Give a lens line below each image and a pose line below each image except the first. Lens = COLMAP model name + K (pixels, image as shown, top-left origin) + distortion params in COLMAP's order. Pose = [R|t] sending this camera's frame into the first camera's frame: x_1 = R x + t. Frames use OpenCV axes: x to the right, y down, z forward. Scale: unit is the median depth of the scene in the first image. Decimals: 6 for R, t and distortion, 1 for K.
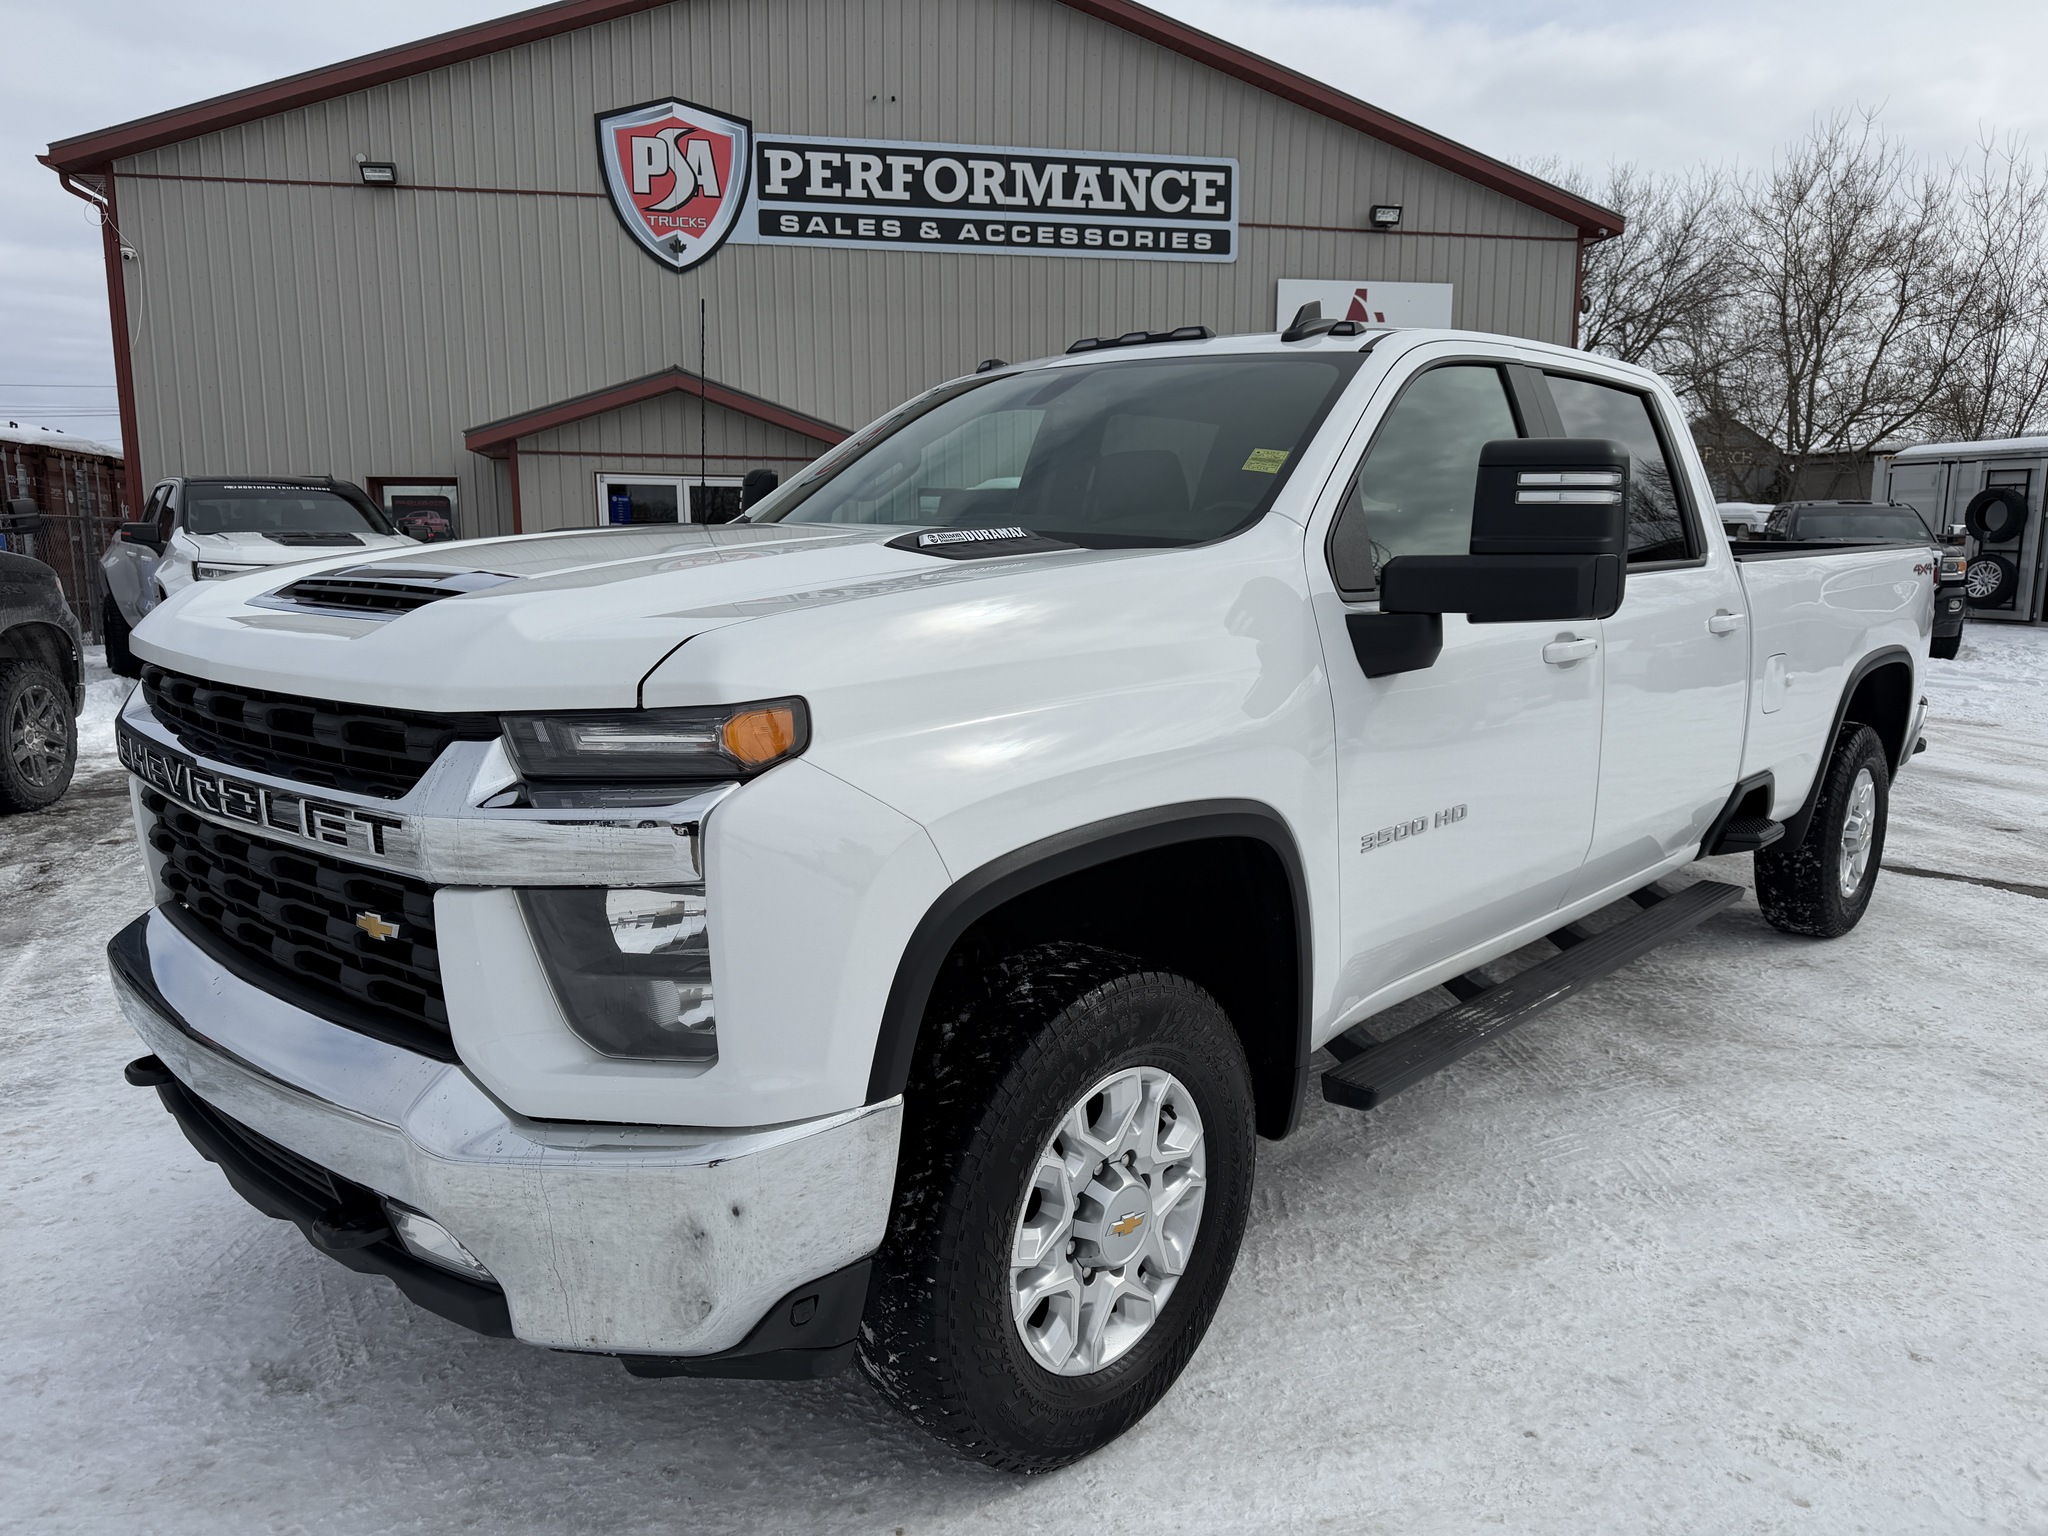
lens RADIAL K [[1453.1, 0, 1027.8], [0, 1453.1, 764.8], [0, 0, 1]] dist [0.031272, -0.040242]
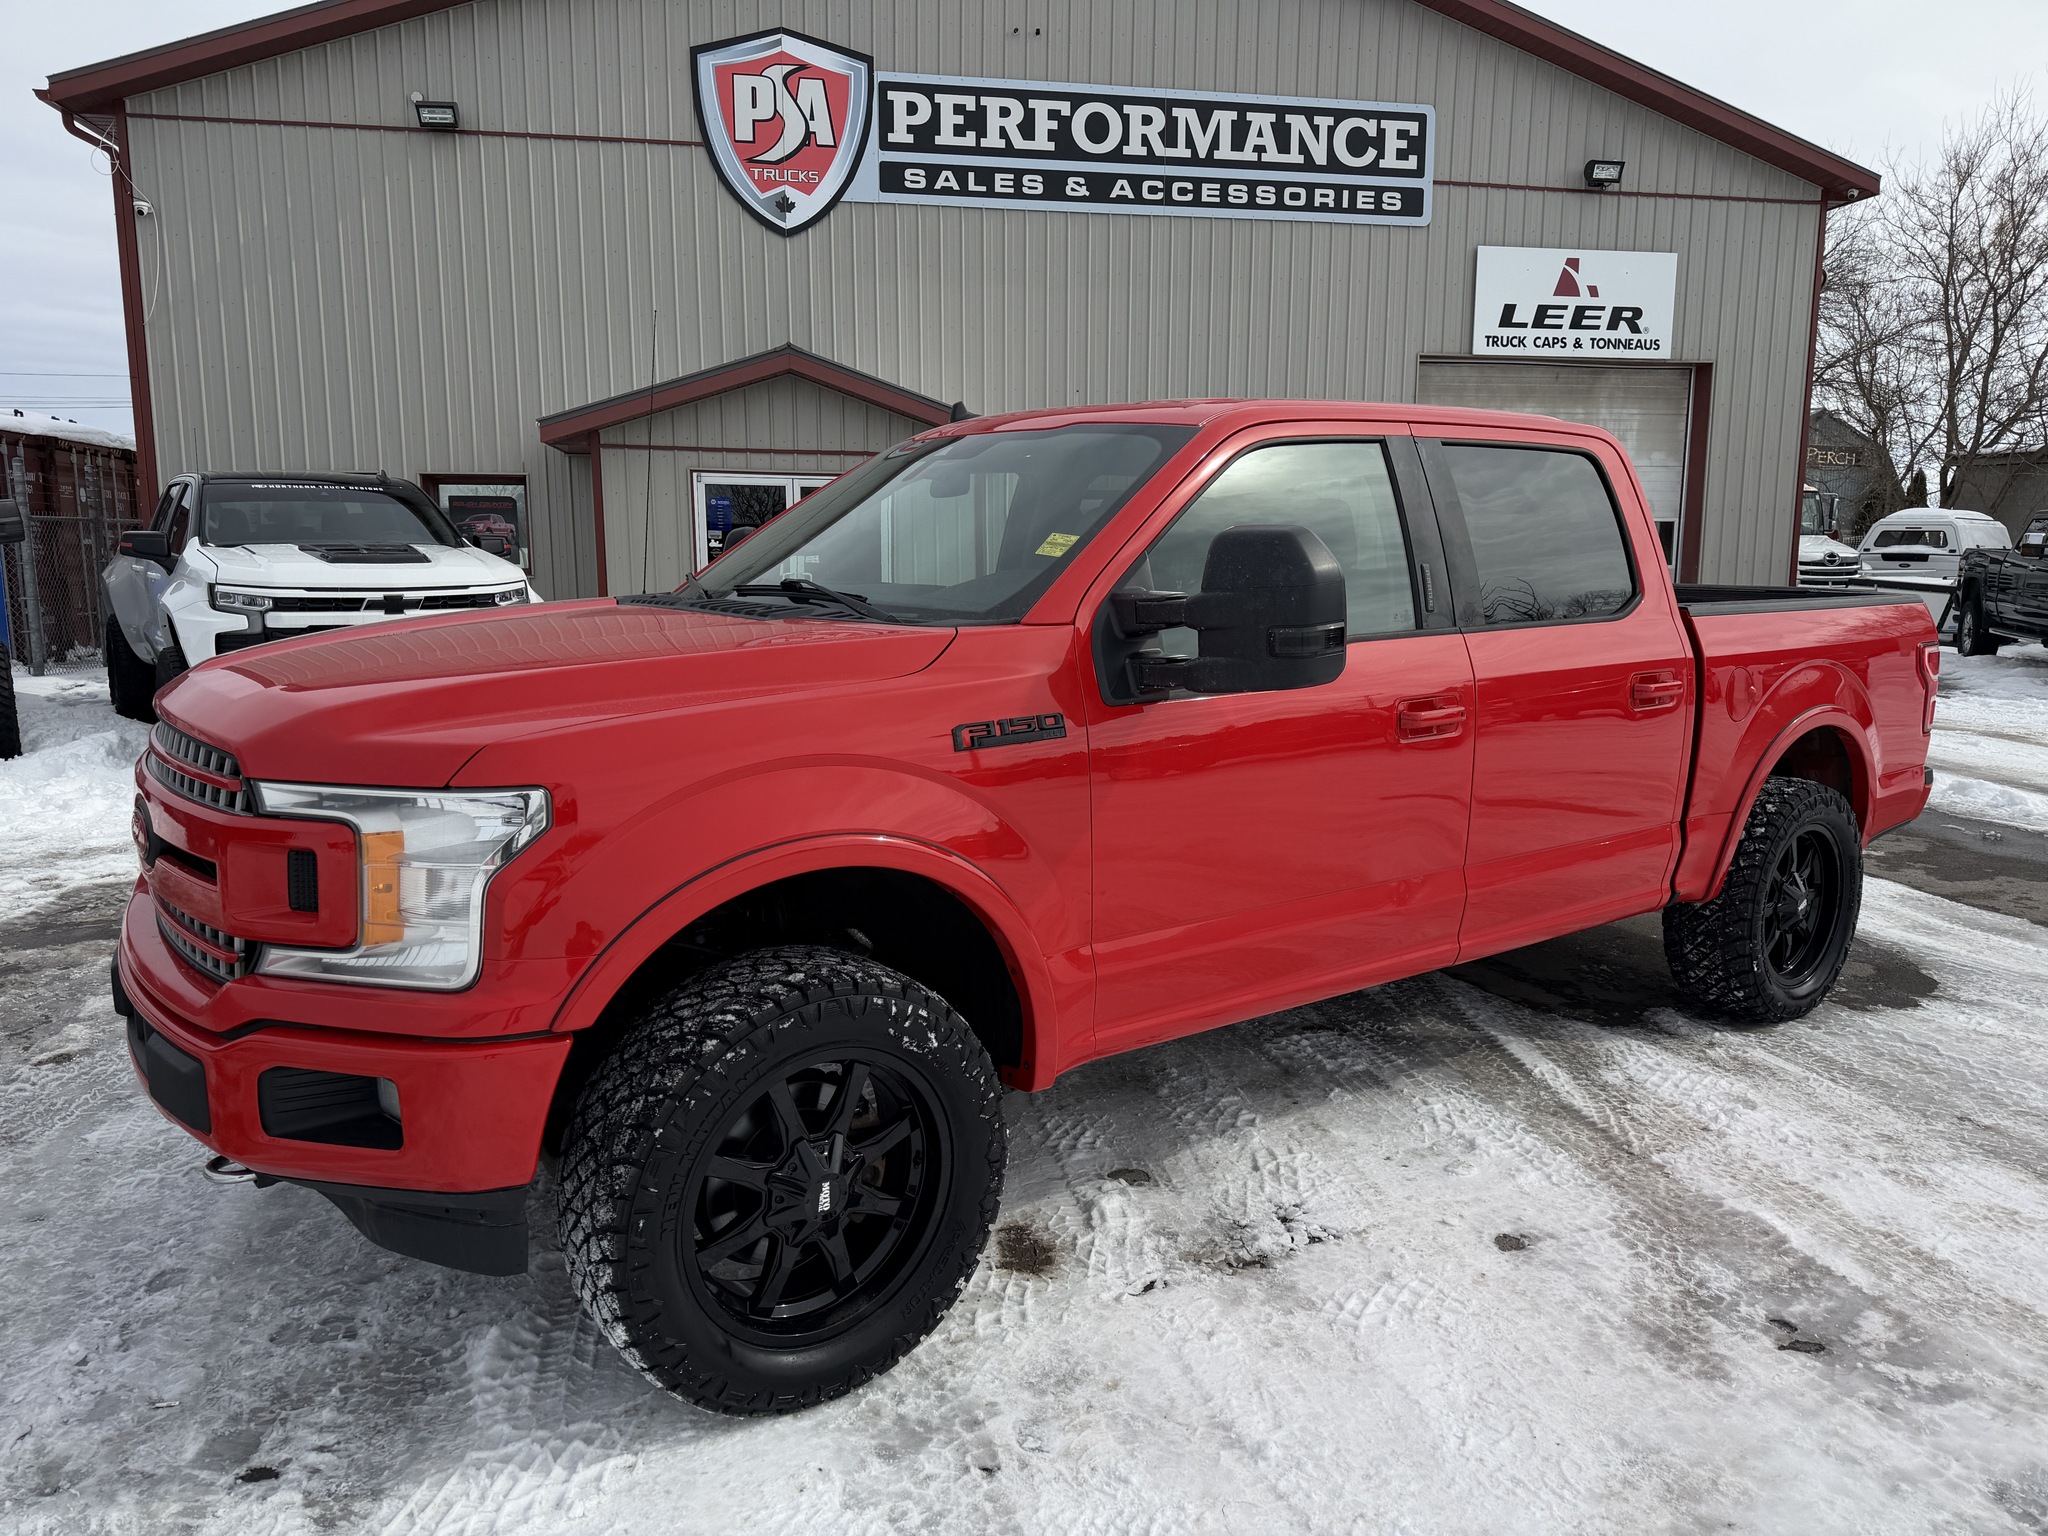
lens RADIAL K [[1459.7, 0, 1030.2], [0, 1459.7, 753.6], [0, 0, 1]] dist [0.027213, -0.030831]
pose [[0.999857, 0.006540, -0.015571, -0.080401], [-0.006656, 0.999950, -0.007403, -0.029506], [0.015522, 0.007506, 0.999851, 0.149122]]
